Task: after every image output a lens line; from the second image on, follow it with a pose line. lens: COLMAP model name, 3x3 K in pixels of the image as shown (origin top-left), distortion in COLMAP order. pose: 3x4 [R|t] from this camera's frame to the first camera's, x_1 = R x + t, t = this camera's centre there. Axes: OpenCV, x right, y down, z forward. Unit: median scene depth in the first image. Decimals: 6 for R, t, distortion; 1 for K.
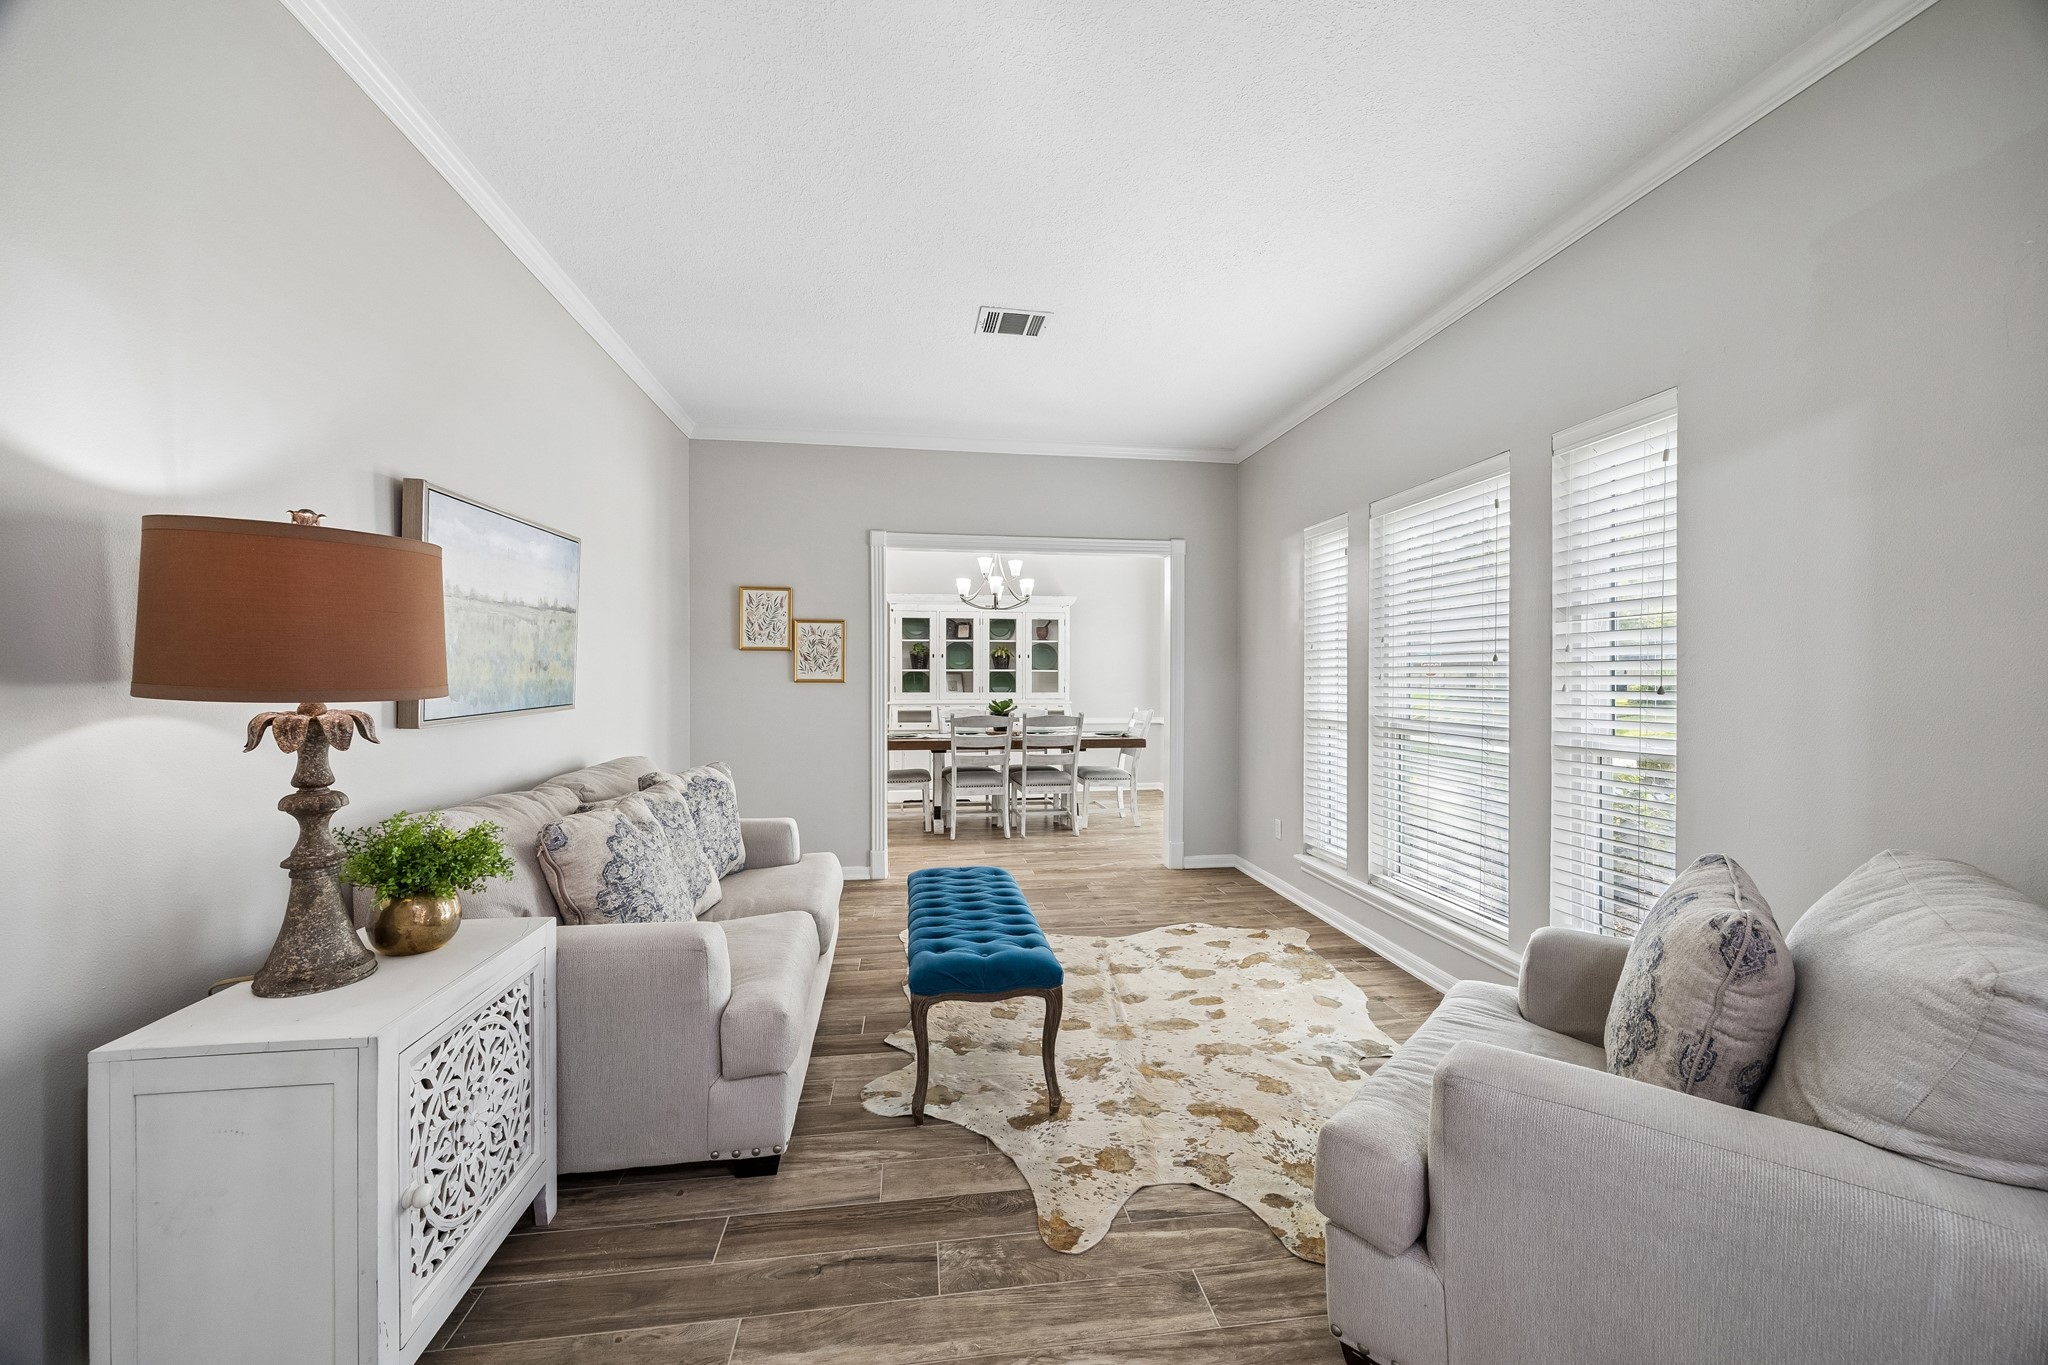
lens RADIAL K [[787.1, 0, 1027.6], [0, 787.1, 689.2], [0, 0, 1]] dist [0.000521, 0.000359]
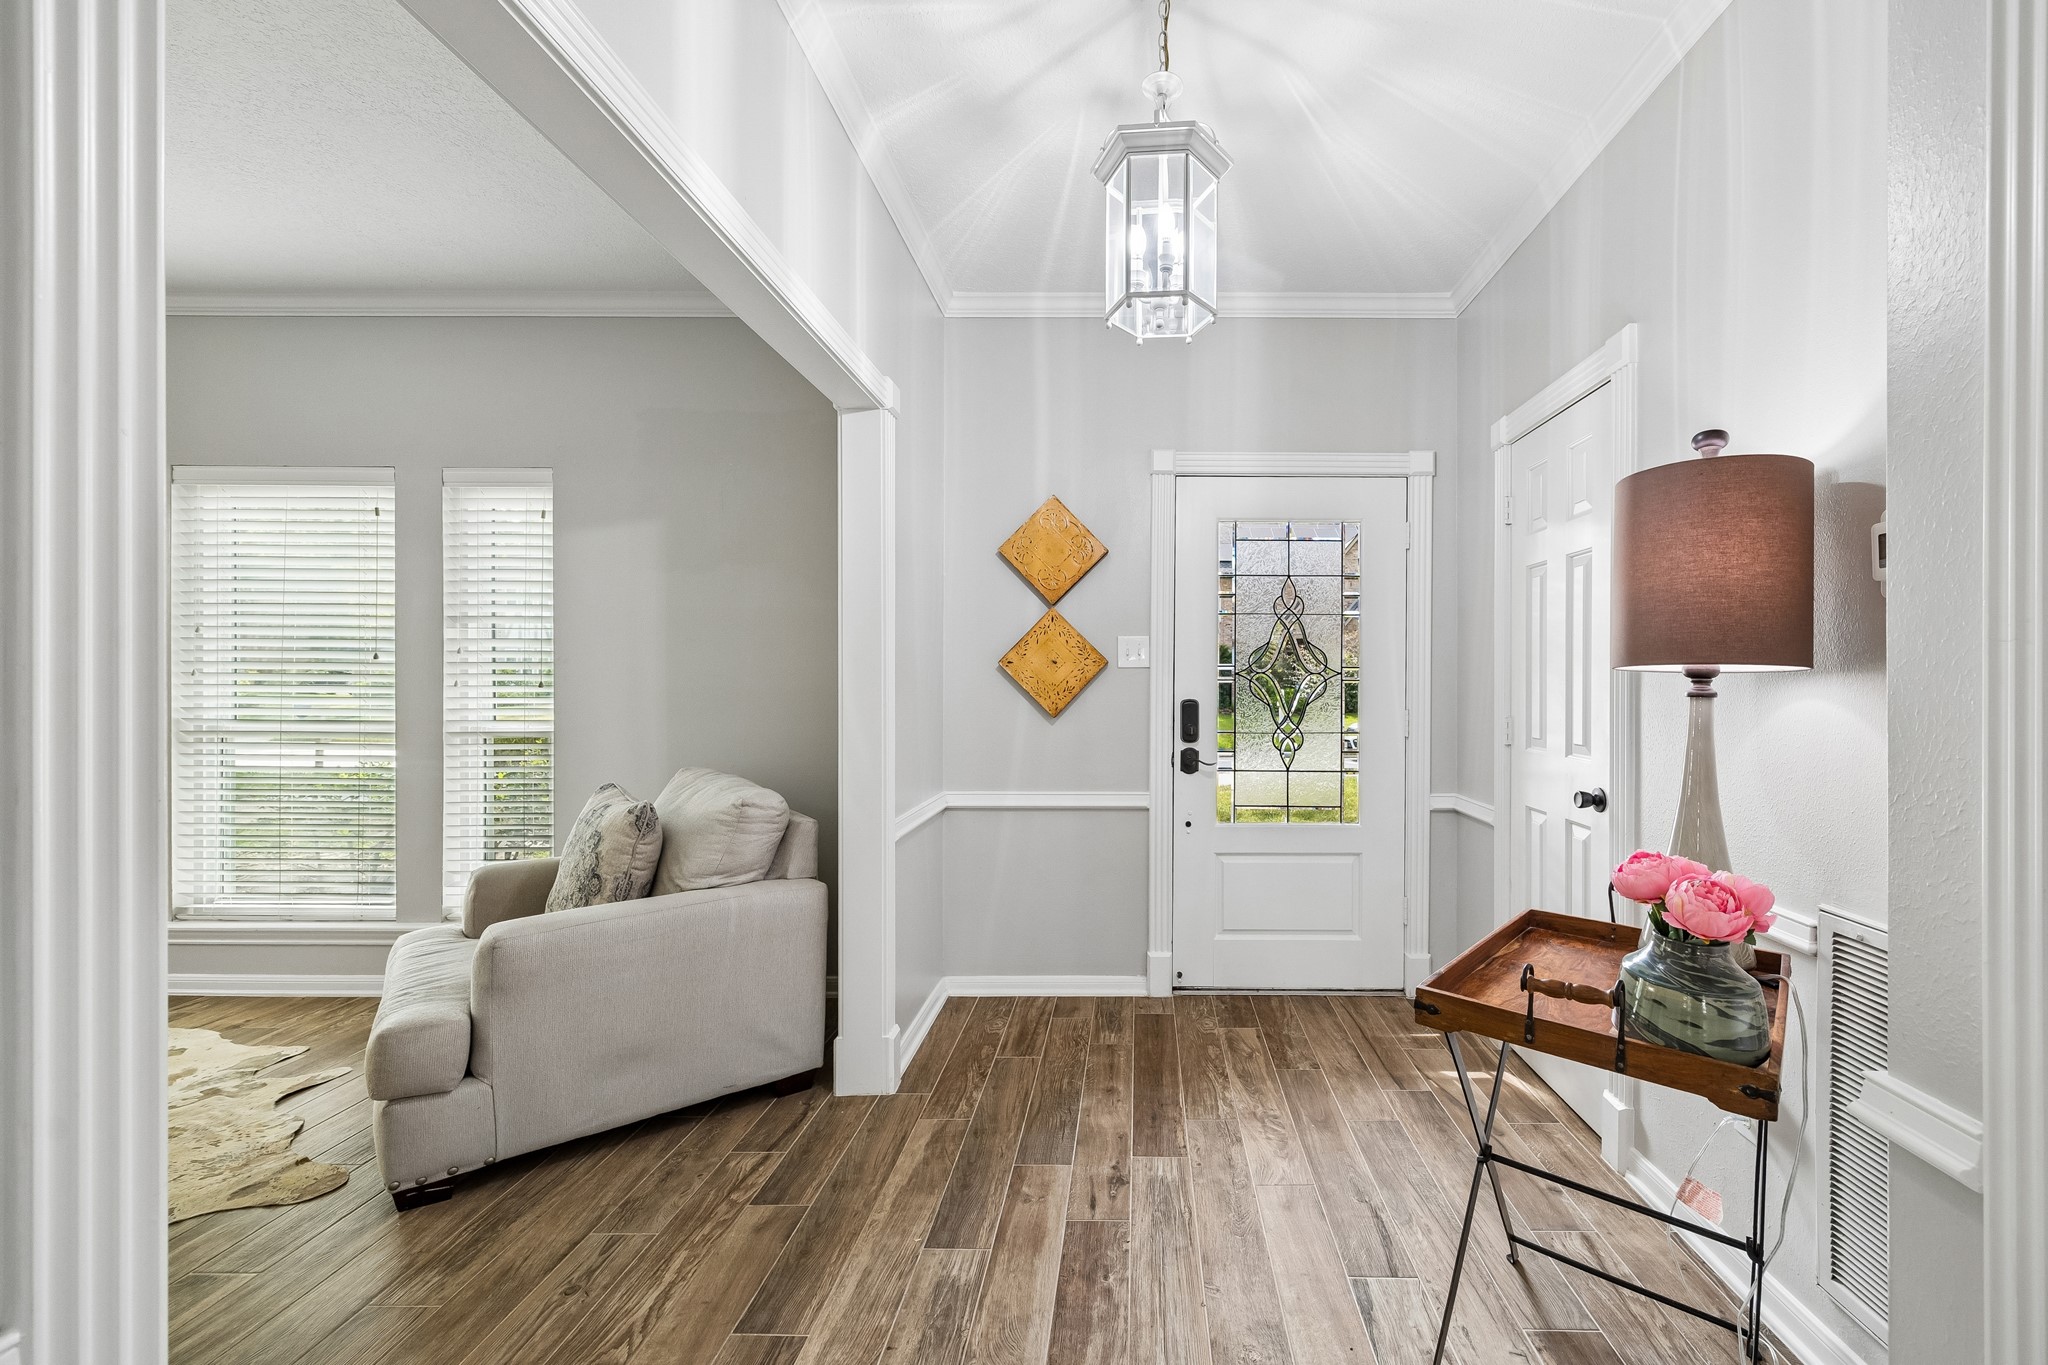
lens RADIAL K [[787.1, 0, 1139.9], [0, 787.1, 681.0], [0, 0, 1]] dist [0.000521, 0.000359]
pose [[0.146549, -0.005994, 0.989185, -0.346590], [0.010454, 0.999935, 0.004511, -0.000064], [-0.989148, 0.009680, 0.146603, -0.200402]]
